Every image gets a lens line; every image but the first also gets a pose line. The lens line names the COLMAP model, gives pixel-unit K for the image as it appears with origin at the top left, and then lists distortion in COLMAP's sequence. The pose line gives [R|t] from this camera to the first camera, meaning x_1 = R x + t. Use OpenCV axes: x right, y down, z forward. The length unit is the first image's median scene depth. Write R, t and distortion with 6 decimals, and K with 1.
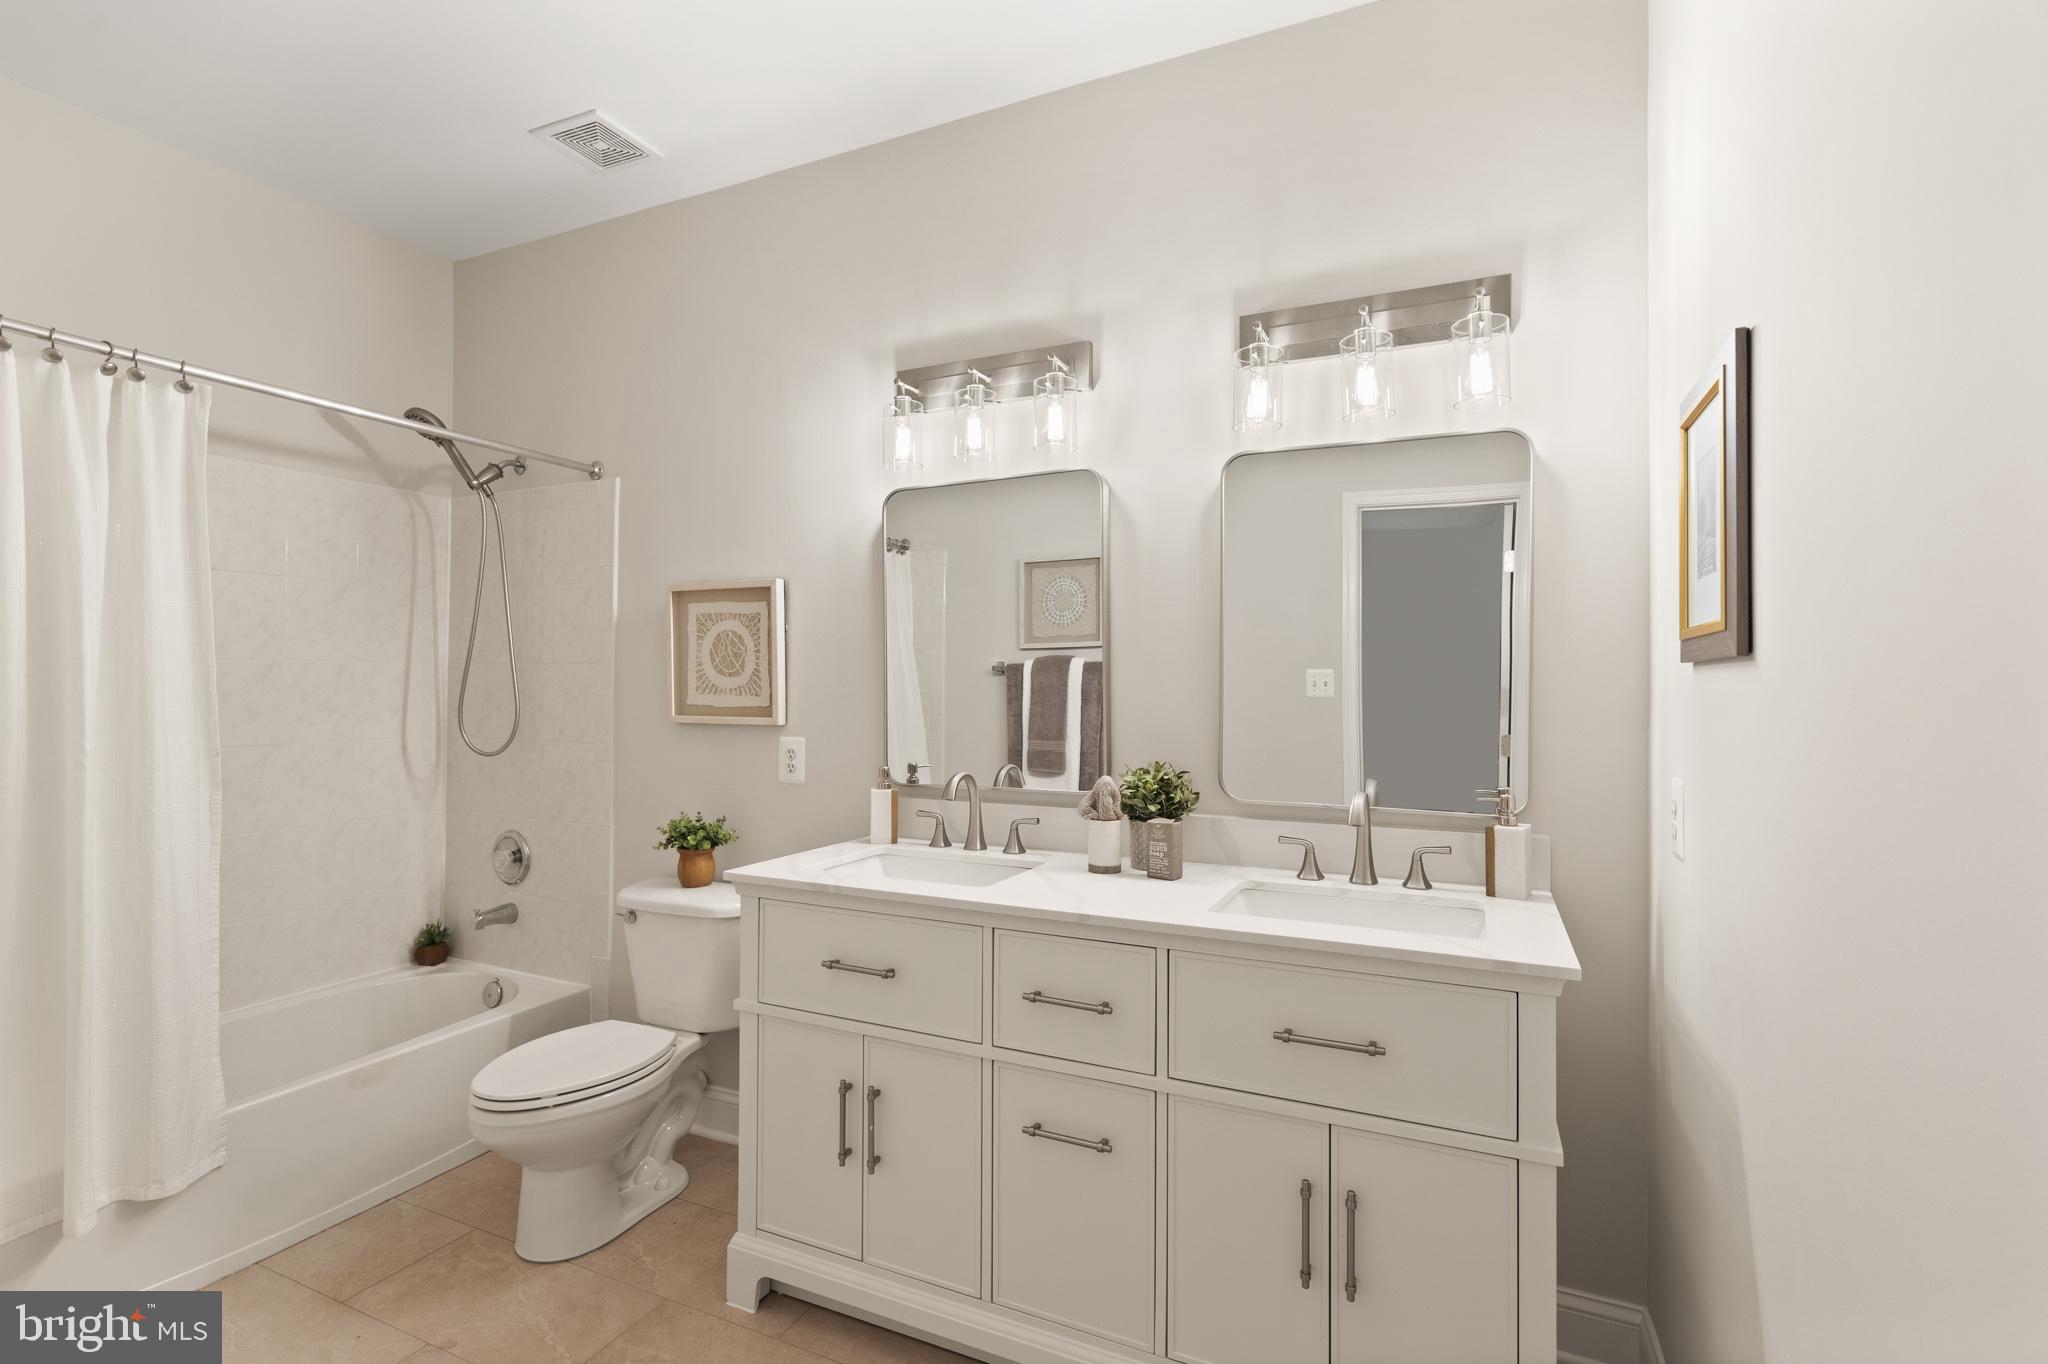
lens RADIAL K [[943.0, 0, 1012.2], [0, 943.0, 684.8], [0, 0, 1]] dist [-0.007567, 0.003951]
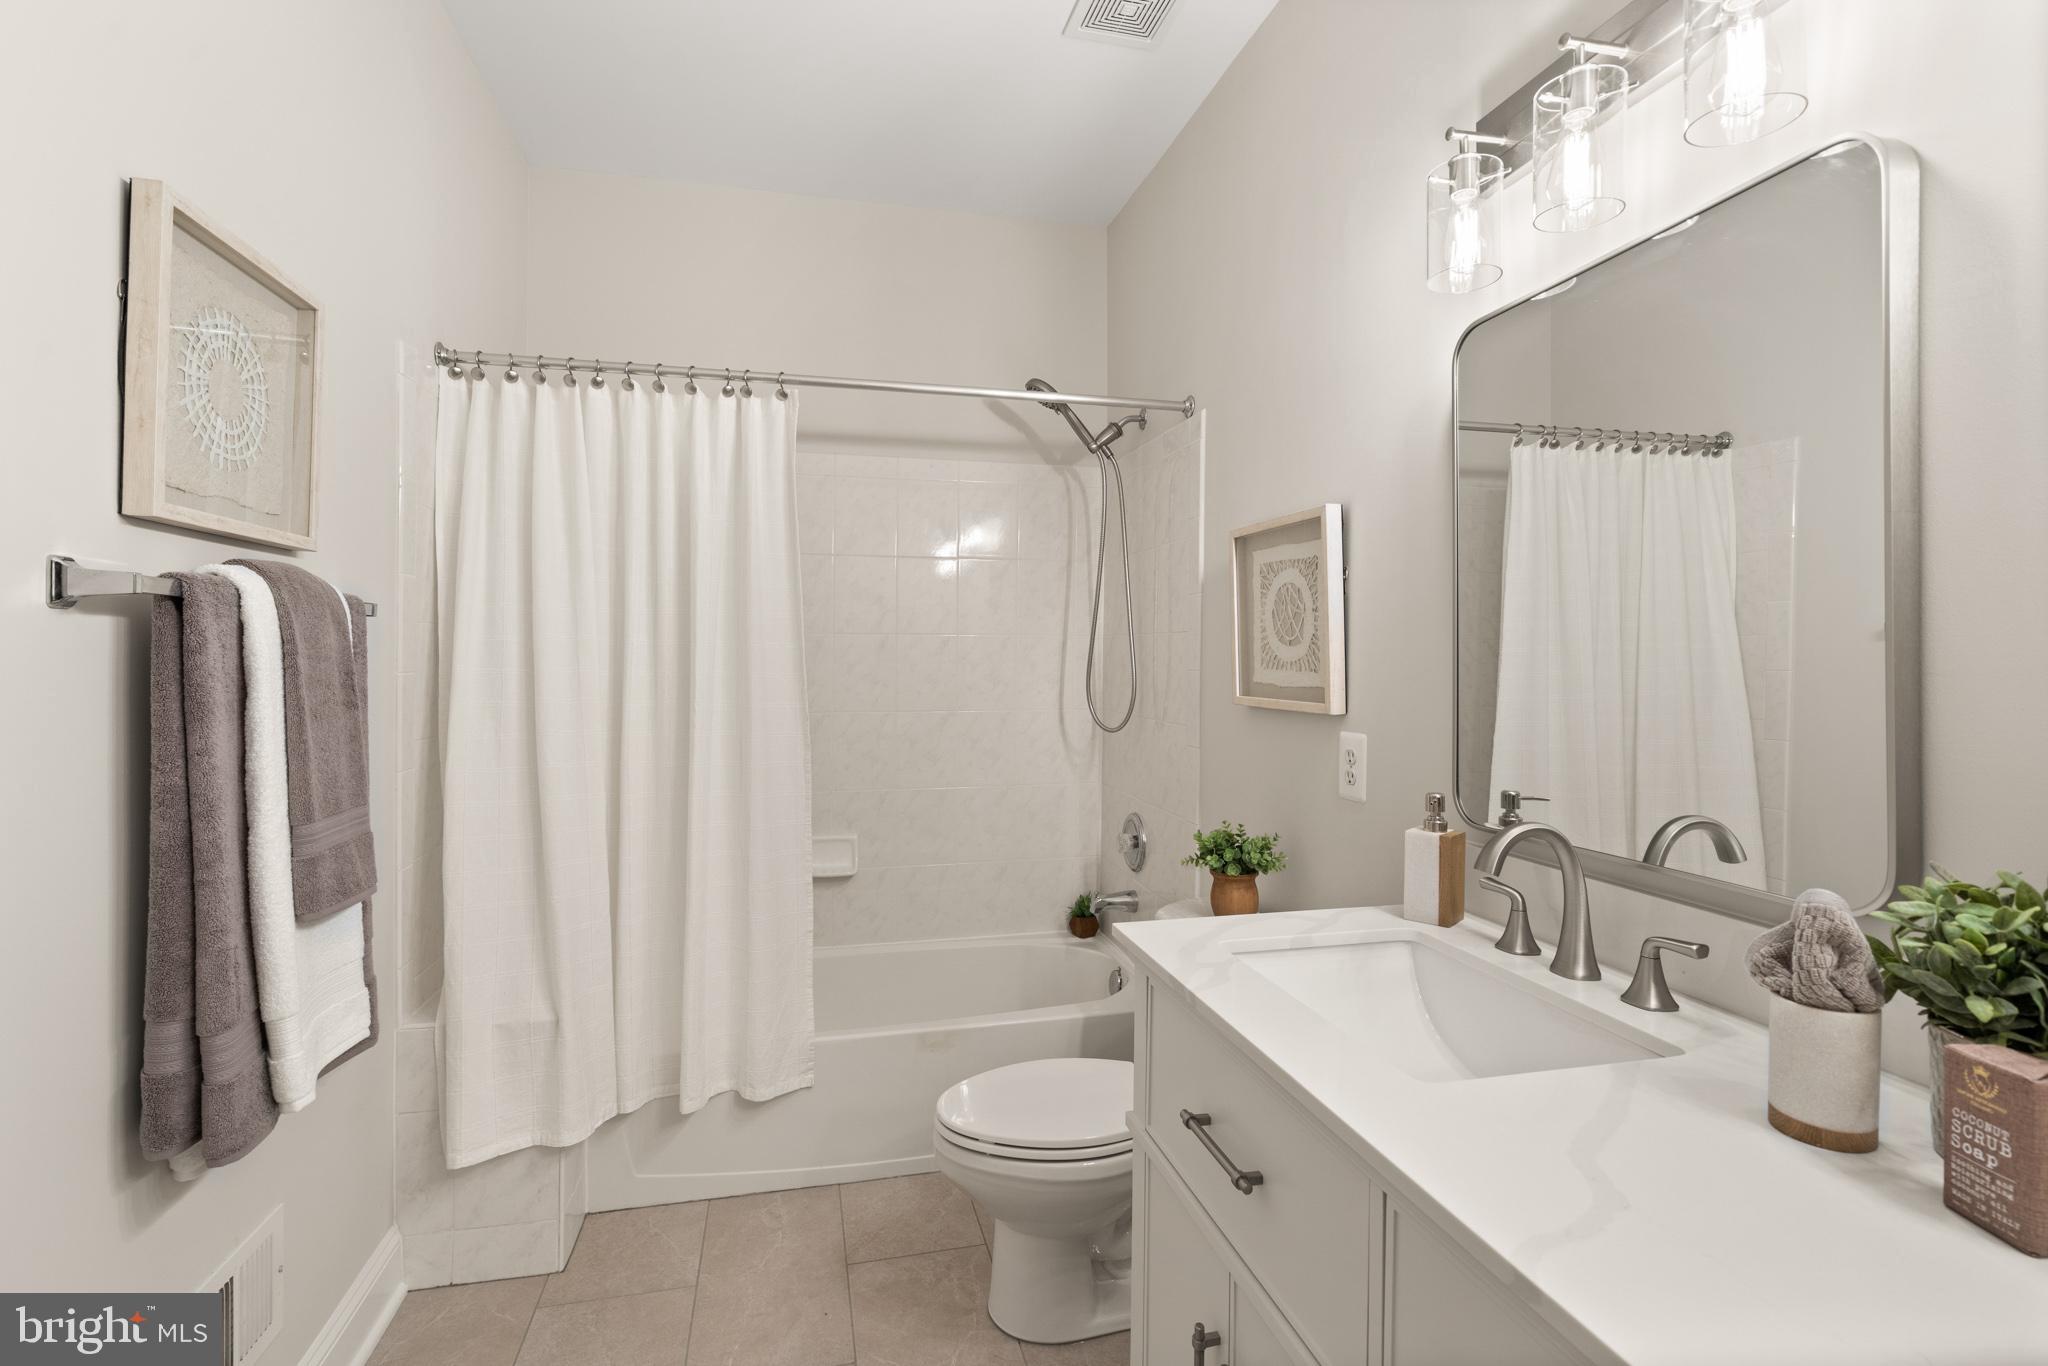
lens RADIAL K [[943.0, 0, 1029.6], [0, 943.0, 664.1], [0, 0, 1]] dist [-0.007567, 0.003951]
pose [[0.633598, 0.005597, -0.773642, 0.145897], [-0.001097, 0.999979, 0.006335, 0.001465], [0.773662, -0.003165, 0.633591, 0.384092]]
